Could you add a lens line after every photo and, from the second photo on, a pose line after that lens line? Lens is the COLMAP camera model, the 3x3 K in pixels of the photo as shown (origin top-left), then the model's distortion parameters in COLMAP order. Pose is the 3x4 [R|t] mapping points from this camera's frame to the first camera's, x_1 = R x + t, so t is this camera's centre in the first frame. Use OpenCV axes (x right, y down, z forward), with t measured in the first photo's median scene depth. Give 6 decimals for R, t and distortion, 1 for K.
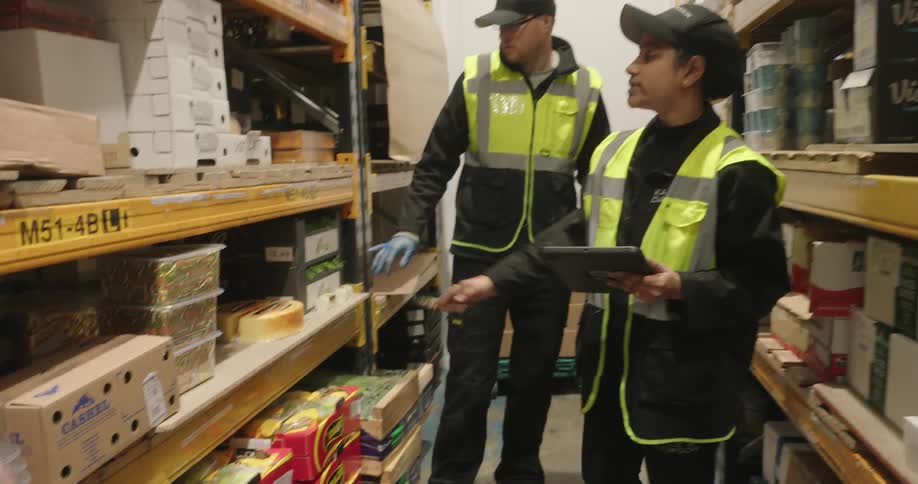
lens RADIAL K [[676.9, 0, 484.2], [0, 676.9, 238.2], [0, 0, 1]] dist [-0.005046, -0.001687]
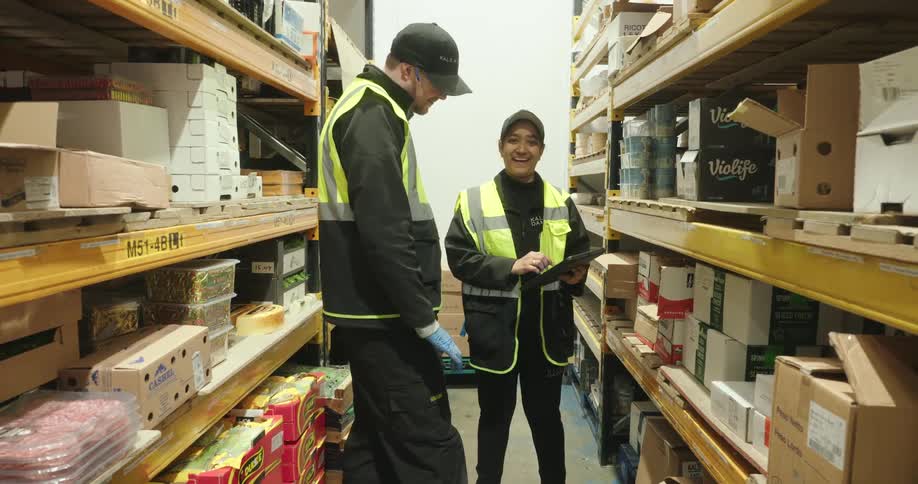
lens RADIAL K [[673.0, 0, 468.3], [0, 673.0, 238.8], [0, 0, 1]] dist [0.007856, -0.001157]
pose [[0.991750, 0.024727, 0.125782, -0.101253], [-0.021136, 0.999332, -0.029804, -0.001511], [-0.126435, 0.026899, 0.991610, -0.371426]]
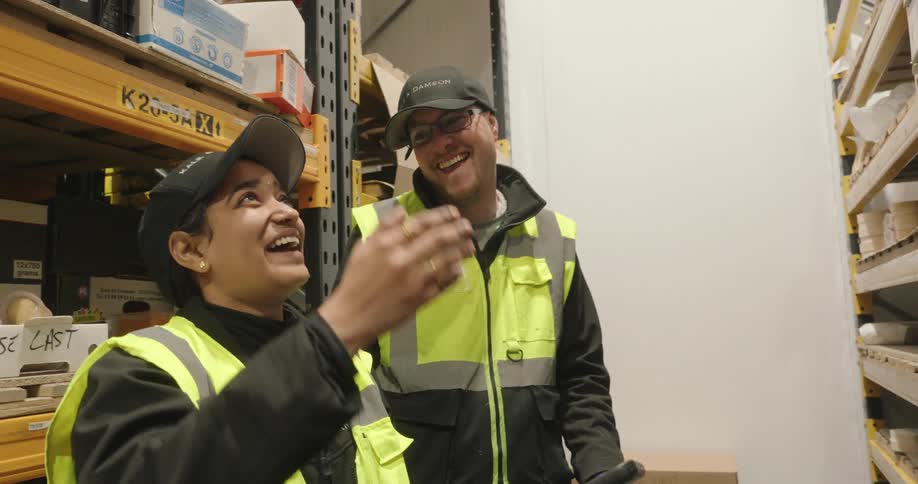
lens RADIAL K [[680.8, 0, 468.2], [0, 680.8, 236.7], [0, 0, 1]] dist [0.013826, -0.012509]
pose [[0.967949, -0.037577, -0.248322, 0.150740], [-0.018975, 0.974976, -0.221498, -0.097547], [0.250431, 0.219110, 0.943014, 0.457177]]
